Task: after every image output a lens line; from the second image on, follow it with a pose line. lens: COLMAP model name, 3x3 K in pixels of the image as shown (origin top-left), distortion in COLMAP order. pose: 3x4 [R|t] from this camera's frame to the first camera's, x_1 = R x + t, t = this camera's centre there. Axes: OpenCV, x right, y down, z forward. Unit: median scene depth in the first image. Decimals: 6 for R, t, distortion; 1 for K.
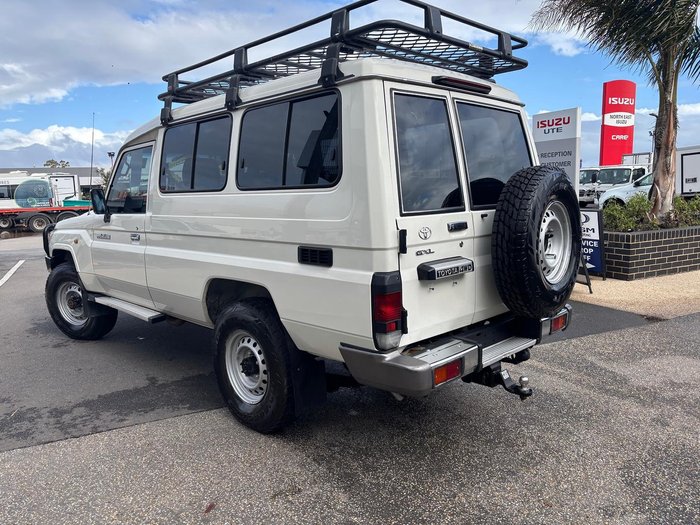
lens RADIAL K [[538.7, 0, 351.8], [0, 538.7, 270.9], [0, 0, 1]] dist [0.058146, -0.065975]
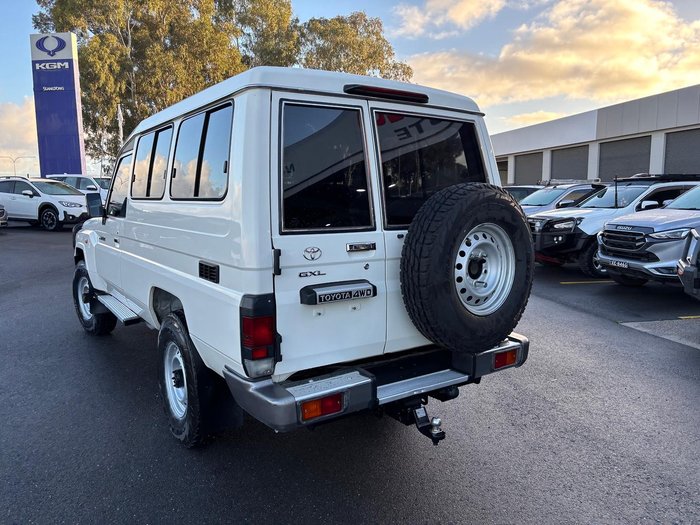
lens RADIAL K [[539.8, 0, 350.0], [0, 539.8, 262.5], [0, 0, 1]] dist [0.058724, -0.069621]
pose [[0.983520, 0.046671, -0.174673, 0.330533], [-0.050485, 0.998572, -0.017454, -0.038251], [0.173609, 0.025984, 0.984472, 0.091086]]
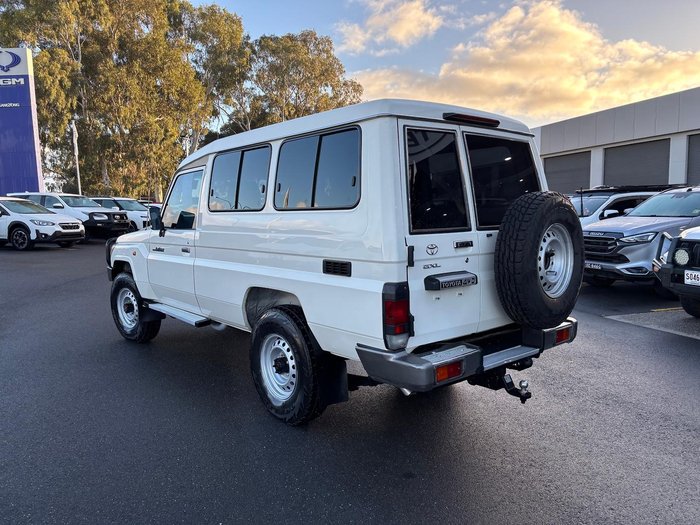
lens RADIAL K [[538.7, 0, 351.8], [0, 538.7, 270.9], [0, 0, 1]] dist [0.058146, -0.065975]
pose [[0.996685, 0.019210, -0.079063, 0.052272], [-0.021913, 0.999199, -0.033474, 0.015902], [0.078356, 0.035095, 0.996307, -0.140231]]
